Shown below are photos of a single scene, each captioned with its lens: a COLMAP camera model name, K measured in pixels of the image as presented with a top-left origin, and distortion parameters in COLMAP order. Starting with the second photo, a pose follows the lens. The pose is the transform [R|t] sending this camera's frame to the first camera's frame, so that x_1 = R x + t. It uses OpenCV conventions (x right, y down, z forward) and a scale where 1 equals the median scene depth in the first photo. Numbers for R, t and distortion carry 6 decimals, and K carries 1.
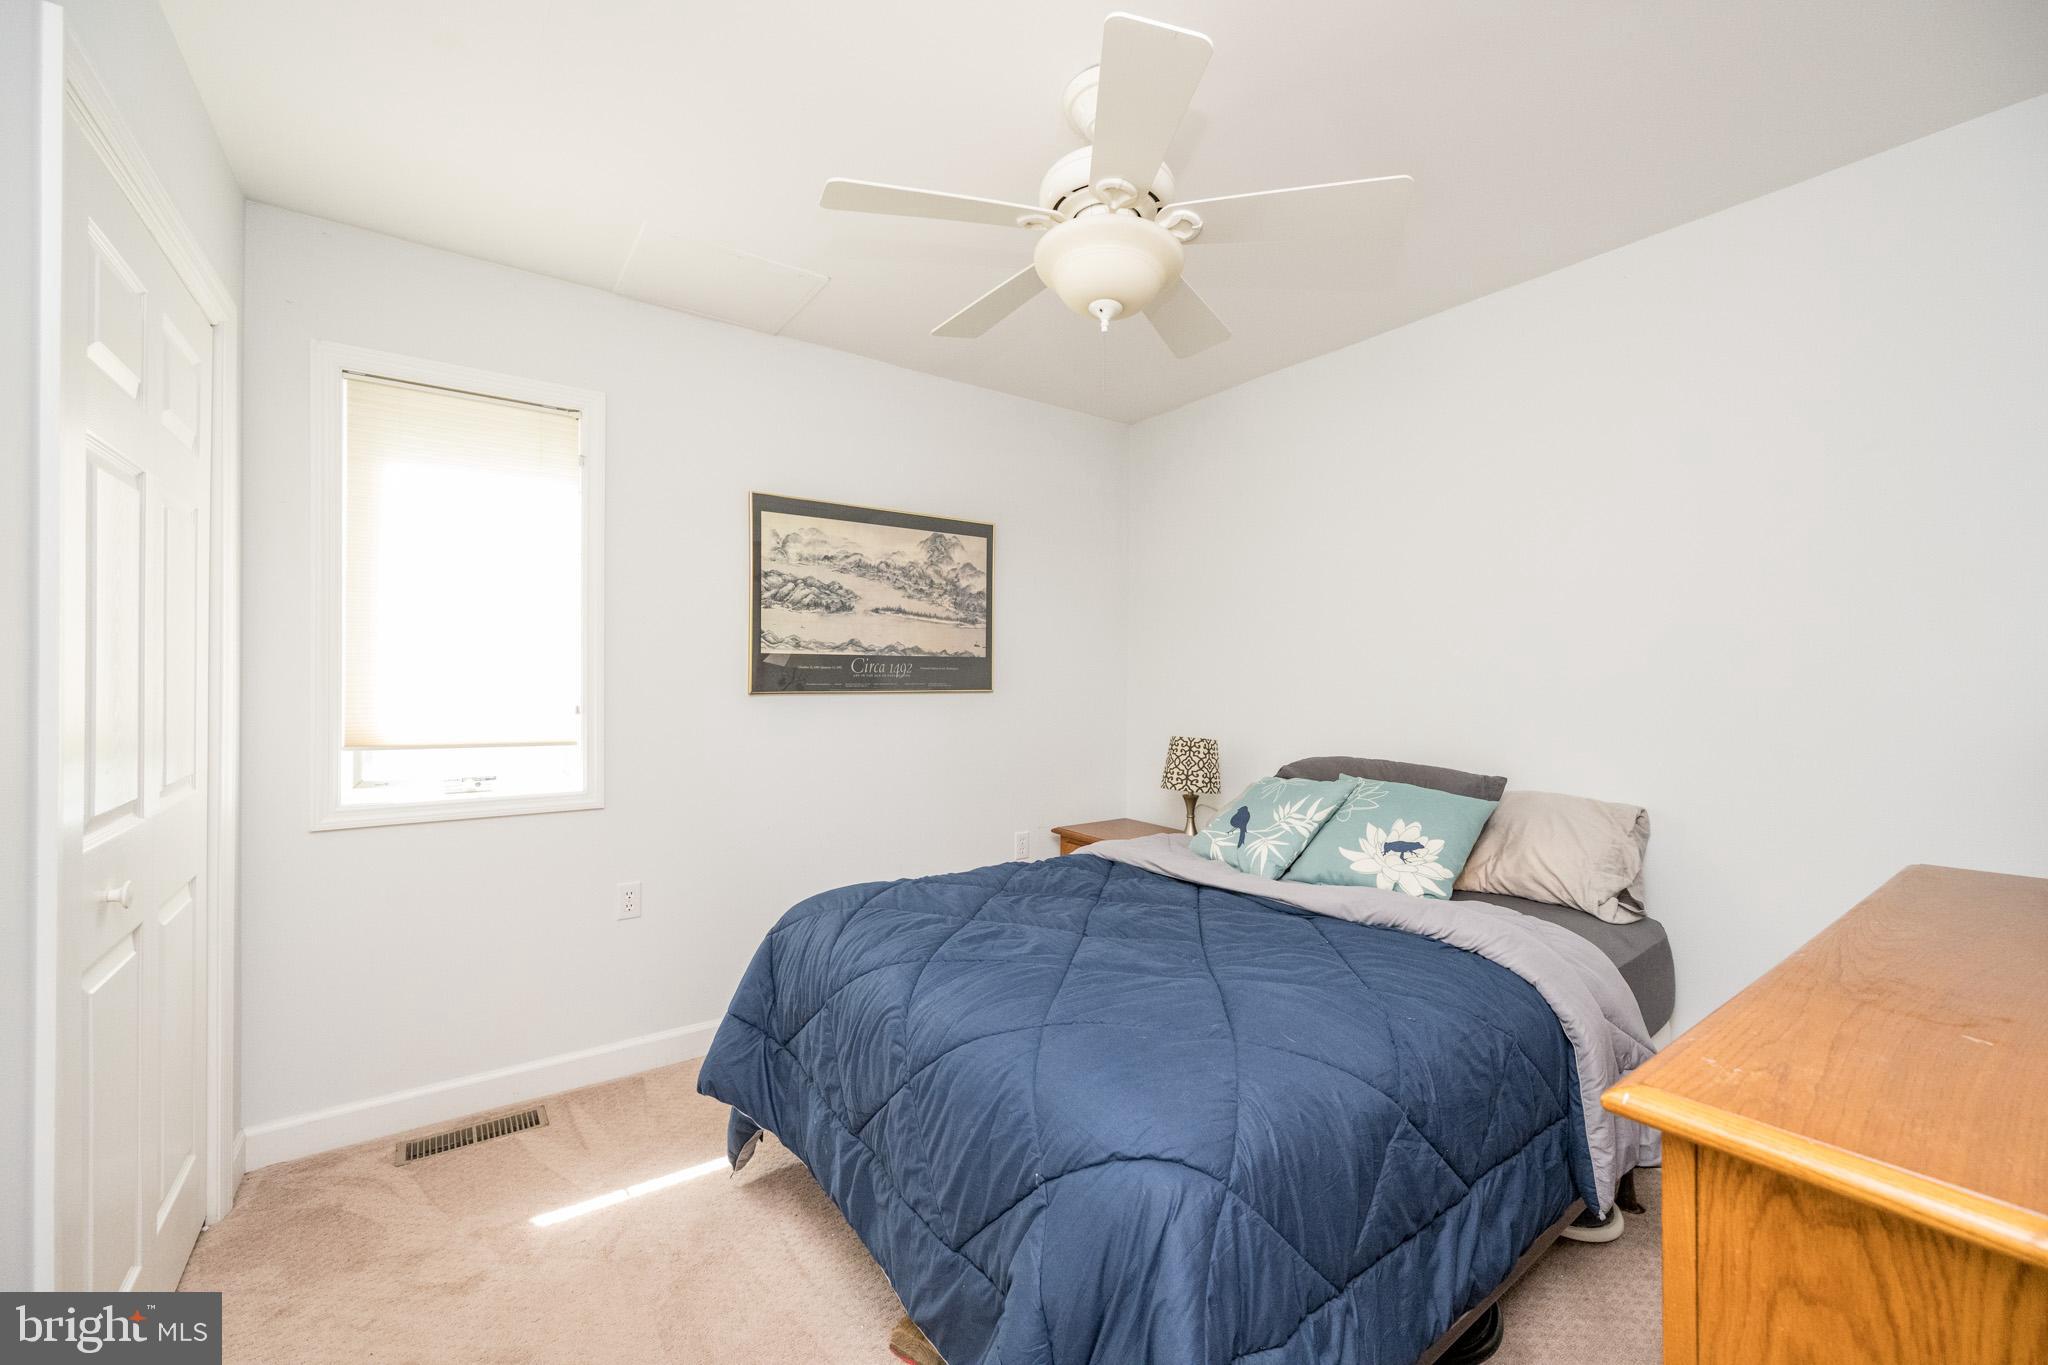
lens RADIAL K [[821.5, 0, 1025.3], [0, 821.5, 677.2], [0, 0, 1]] dist [-0.002368, 0.000006]
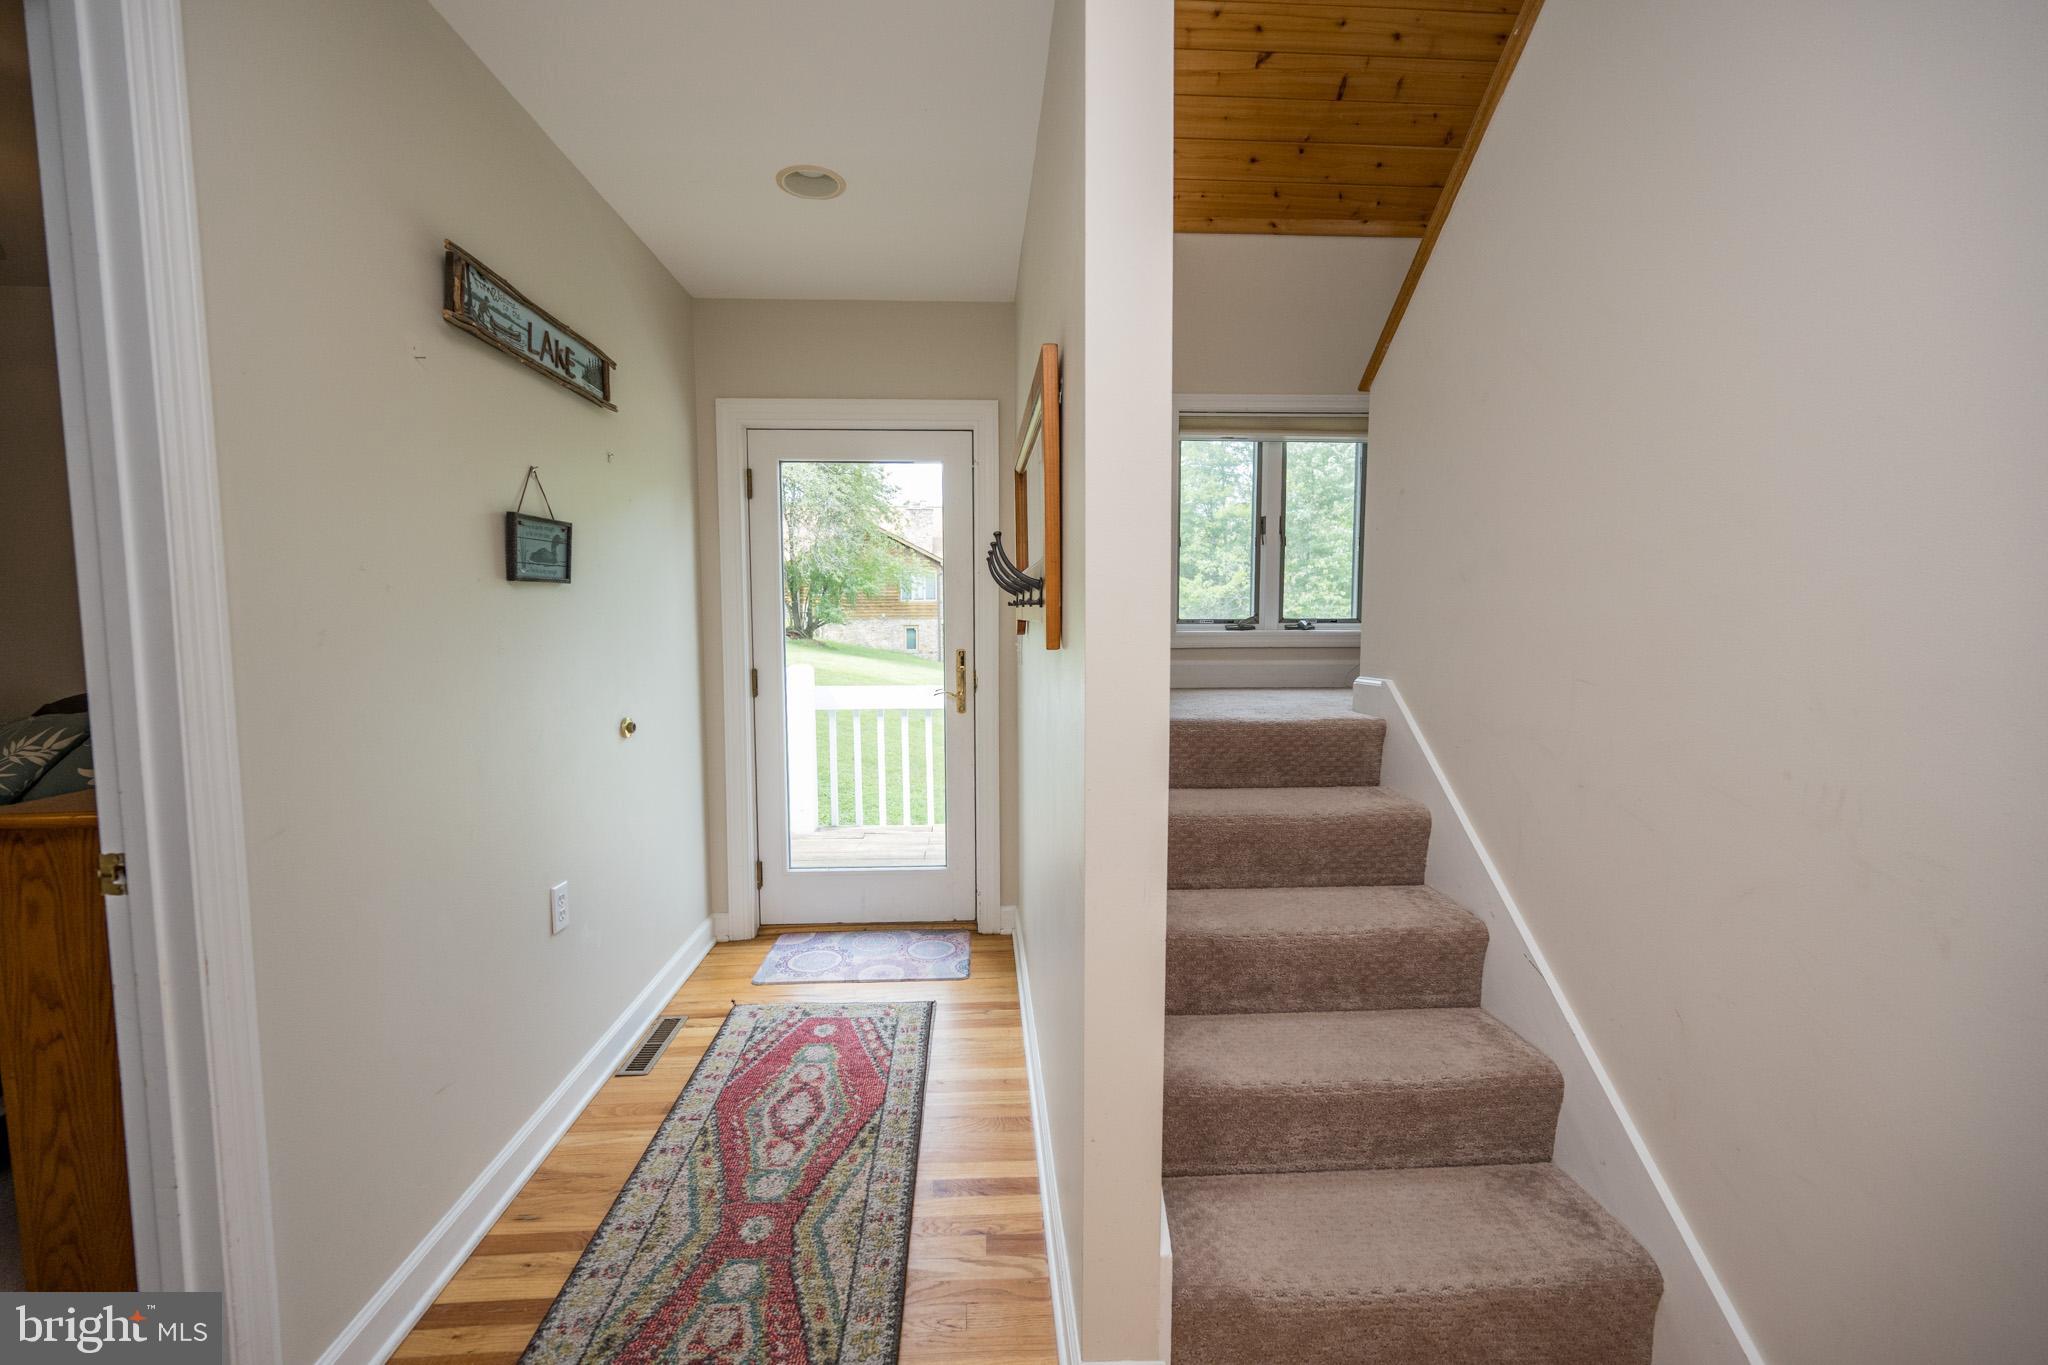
lens RADIAL K [[821.5, 0, 1021.7], [0, 821.5, 681.3], [0, 0, 1]] dist [-0.002368, 0.000006]
pose [[0.532248, -0.070045, 0.843686, 0.129795], [0.004771, 0.996804, 0.079747, 0.007021], [-0.846575, -0.038420, 0.530881, -0.632973]]
